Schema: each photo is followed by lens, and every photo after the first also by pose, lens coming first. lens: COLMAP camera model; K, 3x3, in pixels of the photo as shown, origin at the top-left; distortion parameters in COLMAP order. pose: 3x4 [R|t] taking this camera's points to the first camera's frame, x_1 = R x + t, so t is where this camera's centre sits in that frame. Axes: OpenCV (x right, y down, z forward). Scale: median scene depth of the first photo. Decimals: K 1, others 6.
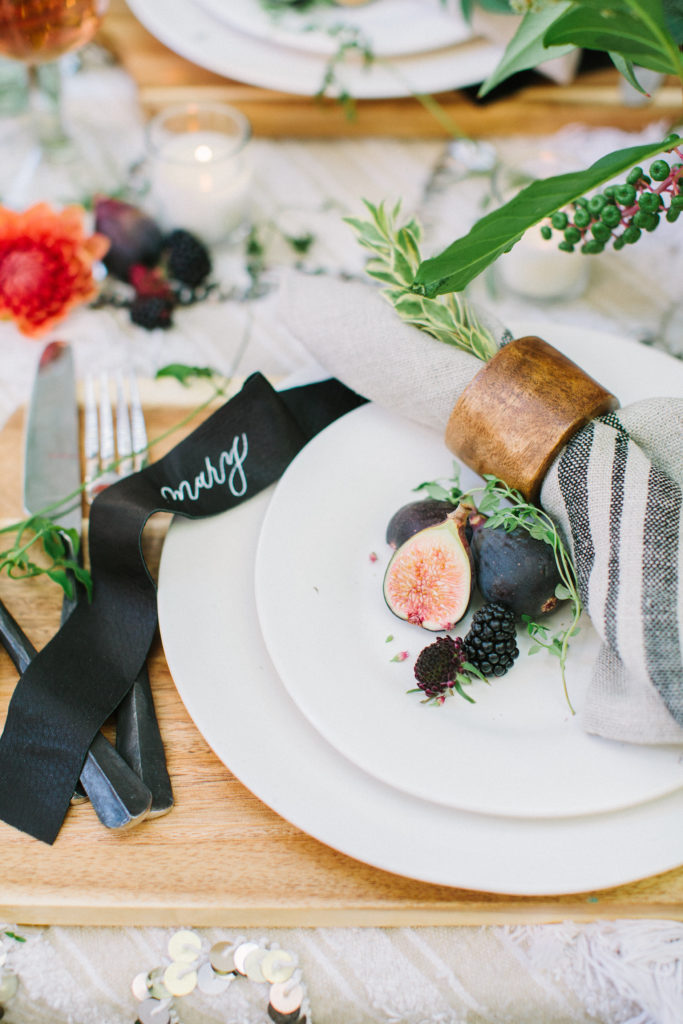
lens RADIAL K [[1523.7, 0, 341.5], [0, 1523.7, 512.0], [0, 0, 1]] dist [-0.217131, 0.263656]
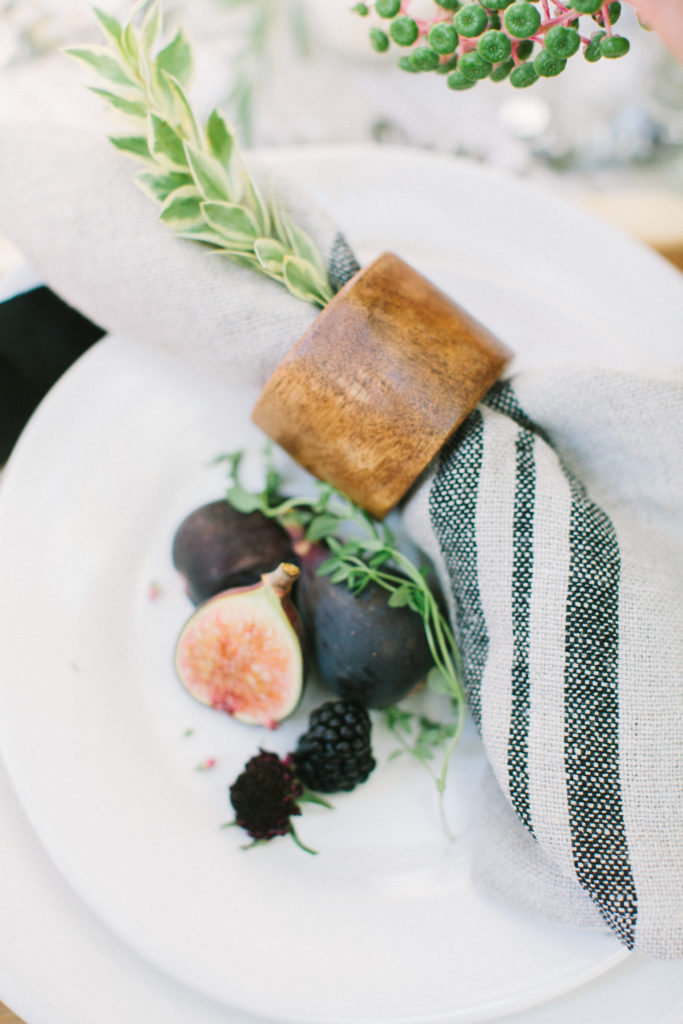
lens RADIAL K [[1550.6, 0, 341.5], [0, 1550.6, 512.0], [0, 0, 1]] dist [-0.210207, 0.156244]
pose [[0.988806, -0.080313, 0.125744, 0.021234], [0.028879, 0.929849, 0.366806, -0.269406], [-0.146382, -0.359068, 0.921760, 0.389777]]
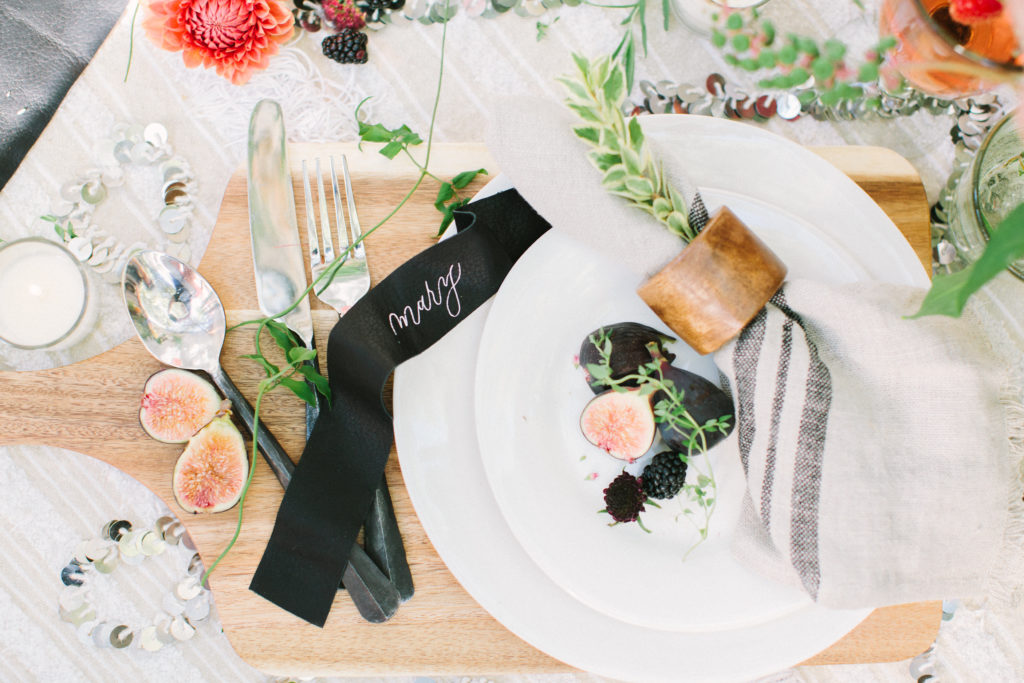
lens RADIAL K [[1550.6, 0, 512.0], [0, 1550.6, 341.5], [0, 0, 1]] dist [-0.210207, 0.156244]
pose [[0.994312, -0.006974, 0.106277, -0.163284], [-0.048479, 0.858852, 0.509925, -0.655275], [-0.094832, -0.512177, 0.853629, -0.028059]]
